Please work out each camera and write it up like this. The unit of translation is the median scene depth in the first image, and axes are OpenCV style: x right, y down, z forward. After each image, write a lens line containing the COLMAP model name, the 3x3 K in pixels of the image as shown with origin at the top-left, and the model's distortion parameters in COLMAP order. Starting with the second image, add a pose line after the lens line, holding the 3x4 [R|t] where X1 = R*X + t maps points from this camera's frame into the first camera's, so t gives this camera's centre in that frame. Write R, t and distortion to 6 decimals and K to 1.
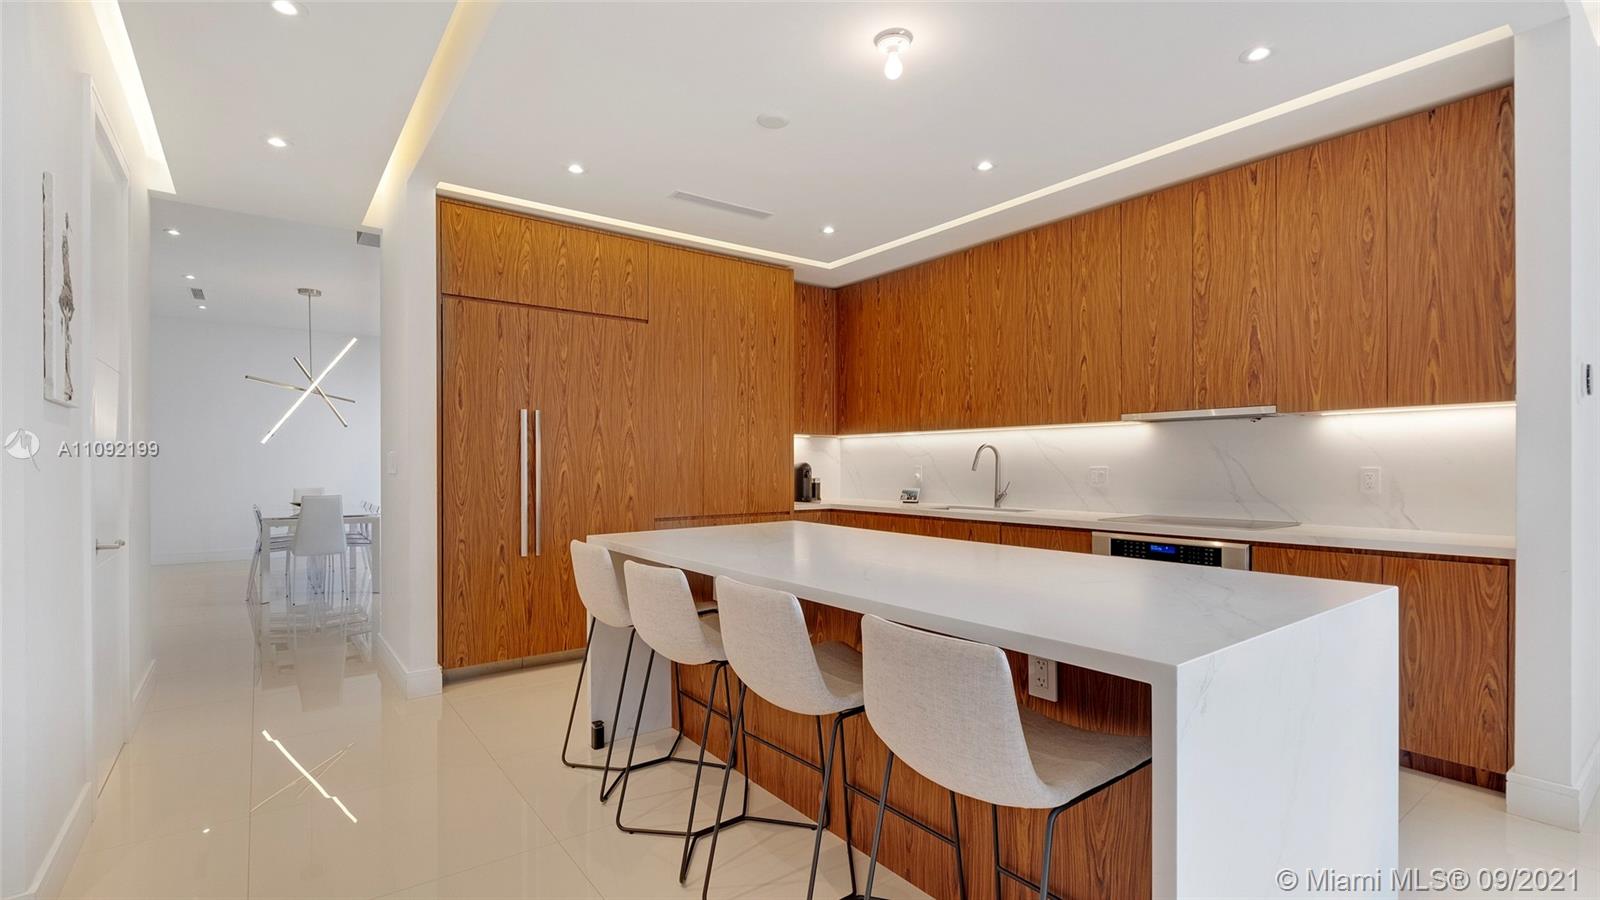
lens RADIAL K [[707.0, 0, 802.8], [0, 707.0, 467.0], [0, 0, 1]] dist [0.004938, -0.005363]
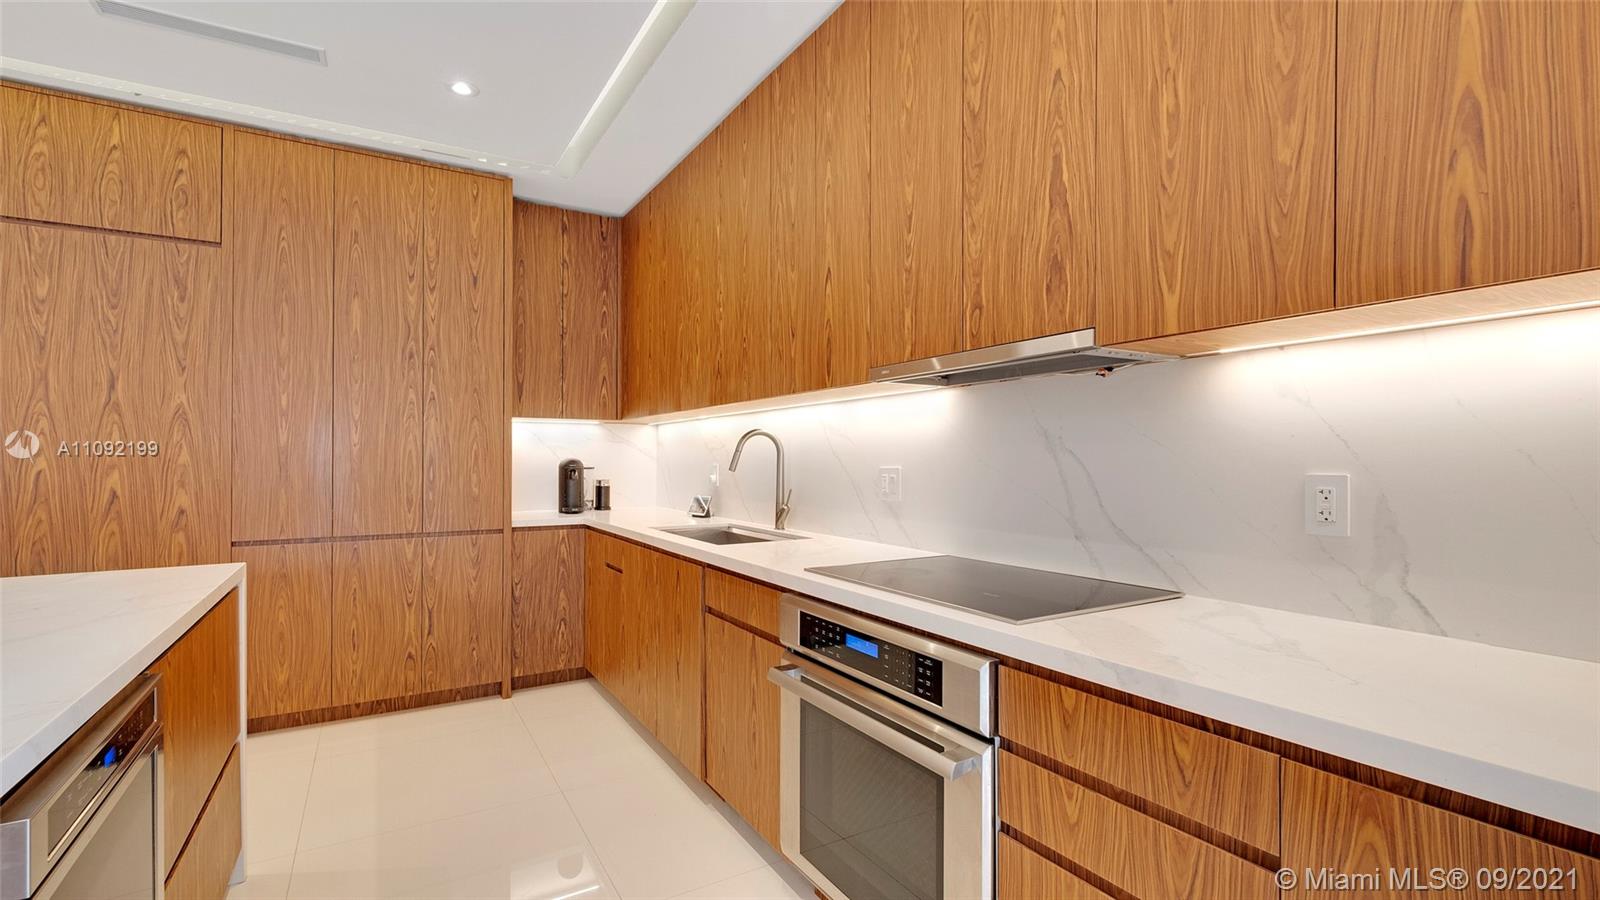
lens RADIAL K [[707.0, 0, 799.1], [0, 707.0, 450.6], [0, 0, 1]] dist [0.004938, -0.005363]
pose [[0.993566, 0.003077, -0.113212, 0.415103], [-0.005257, 0.999806, -0.018961, -0.003345], [0.113132, 0.019434, 0.993390, 0.427047]]
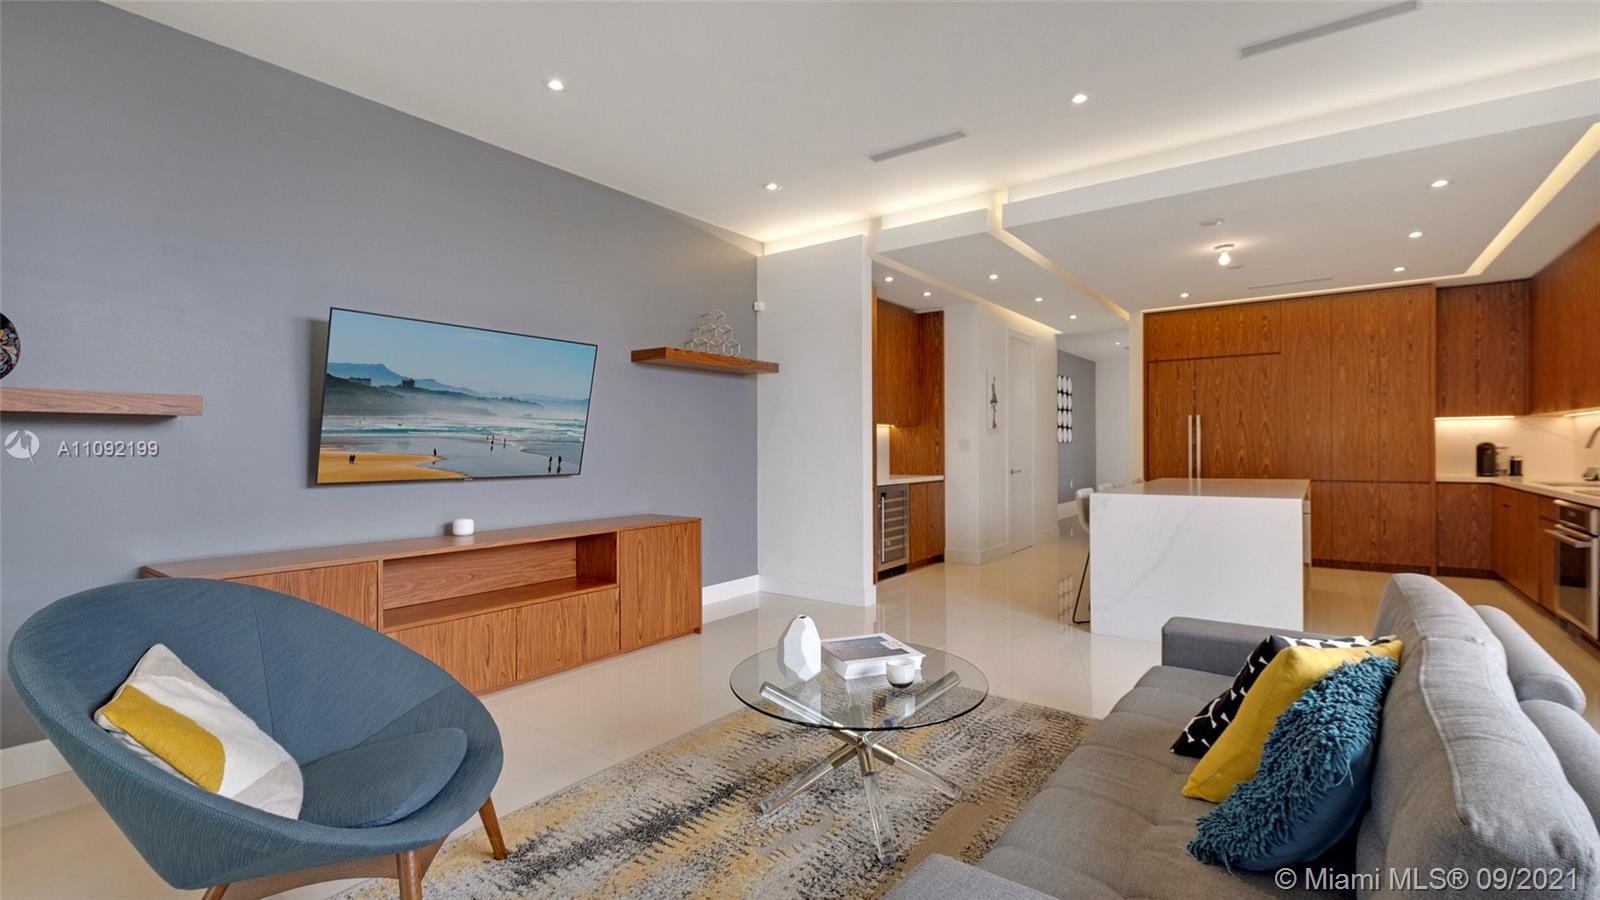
lens RADIAL K [[707.0, 0, 802.0], [0, 707.0, 453.6], [0, 0, 1]] dist [0.004938, -0.005363]
pose [[0.281926, 0.009710, -0.959387, 1.029448], [0.000458, 0.999947, 0.010255, -0.000368], [0.959436, -0.003331, 0.281907, -0.471234]]
